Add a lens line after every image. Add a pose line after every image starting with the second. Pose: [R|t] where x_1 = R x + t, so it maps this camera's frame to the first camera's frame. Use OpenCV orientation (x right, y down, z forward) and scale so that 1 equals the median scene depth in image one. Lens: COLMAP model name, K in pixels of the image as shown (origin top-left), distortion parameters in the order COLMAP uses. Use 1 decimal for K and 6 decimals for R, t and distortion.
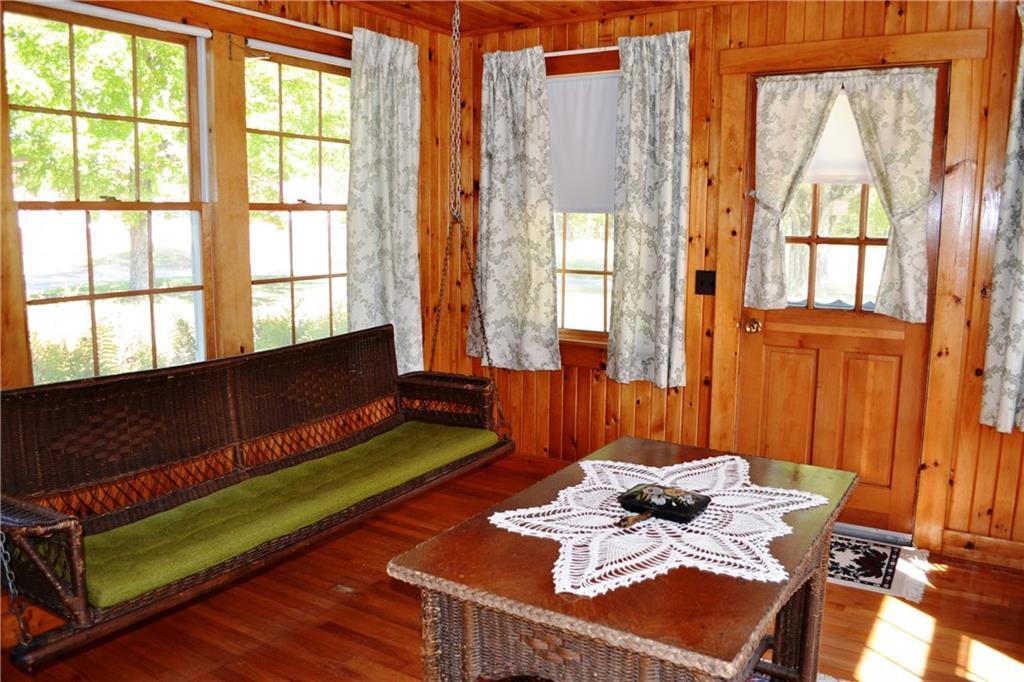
lens RADIAL K [[824.4, 0, 512.2], [0, 824.4, 315.1], [0, 0, 1]] dist [-0.077854, 0.000923]
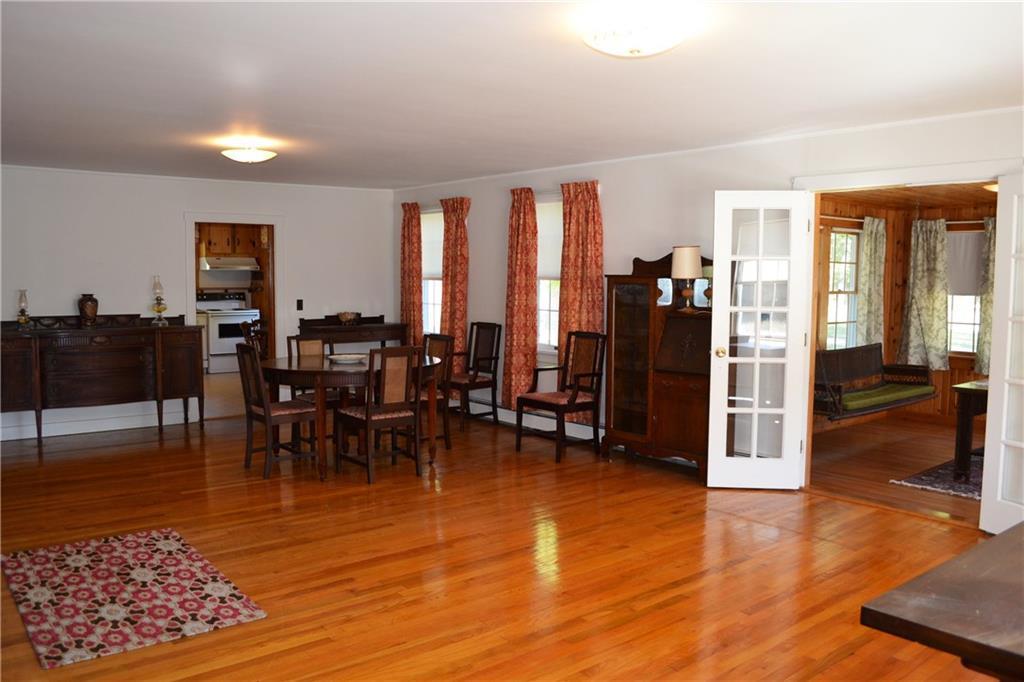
lens RADIAL K [[819.7, 0, 507.8], [0, 819.7, 343.7], [0, 0, 1]] dist [-0.081154, 0.006691]
pose [[0.948343, 0.026182, -0.316164, -0.406974], [-0.040242, 0.998466, -0.038026, 0.137291], [0.314683, 0.048785, 0.947942, -1.441758]]
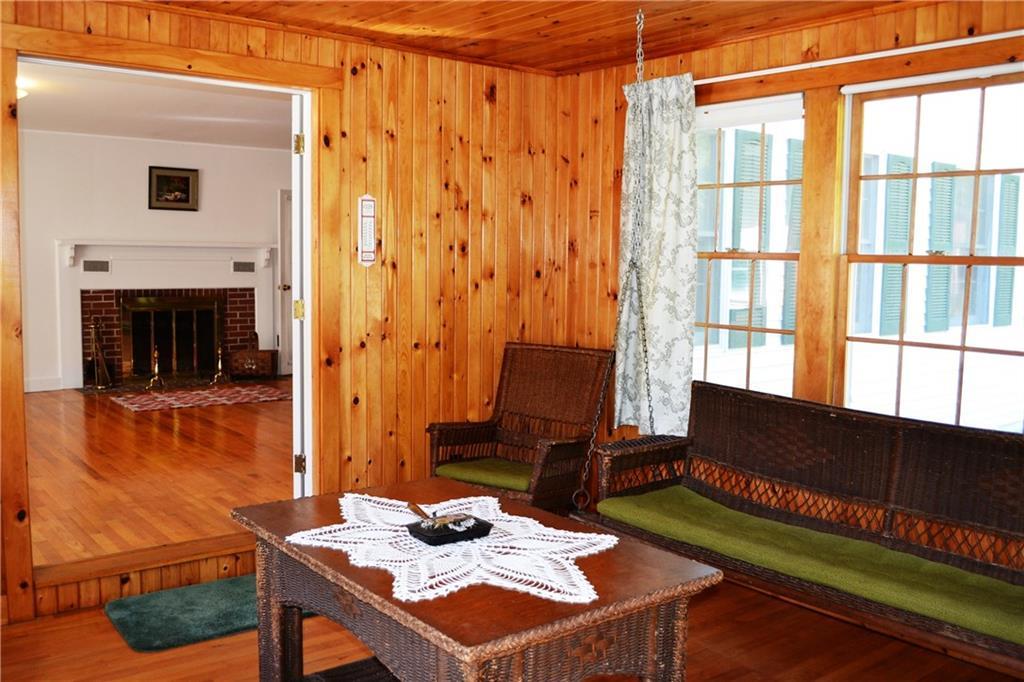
lens RADIAL K [[934.3, 0, 512.0], [0, 934.3, 341.0], [0, 0, 1]] dist [-0.072123, 0.002561]
pose [[-0.337028, 0.073448, -0.938625, 0.653735], [-0.132544, 0.983322, 0.124538, -0.088643], [0.932118, 0.166382, -0.321672, 0.731005]]
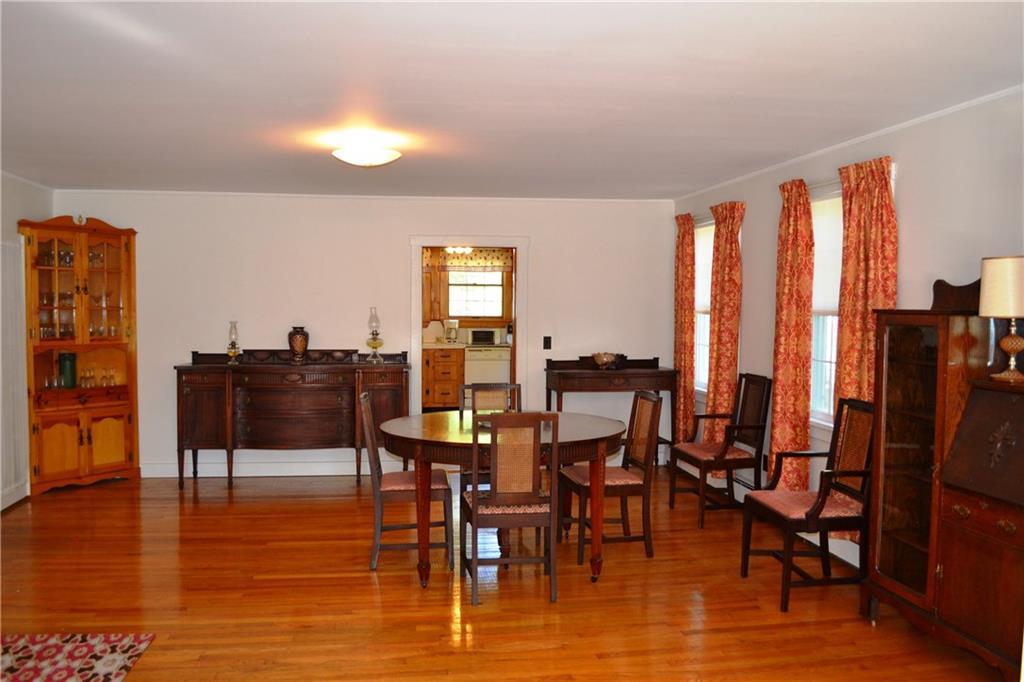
lens RADIAL K [[819.7, 0, 507.8], [0, 819.7, 343.7], [0, 0, 1]] dist [-0.081154, 0.006691]
pose [[0.652939, 0.034574, -0.756621, -0.299622], [-0.095918, 0.994689, -0.037321, 0.045762], [0.751312, 0.096942, 0.652788, -0.768170]]
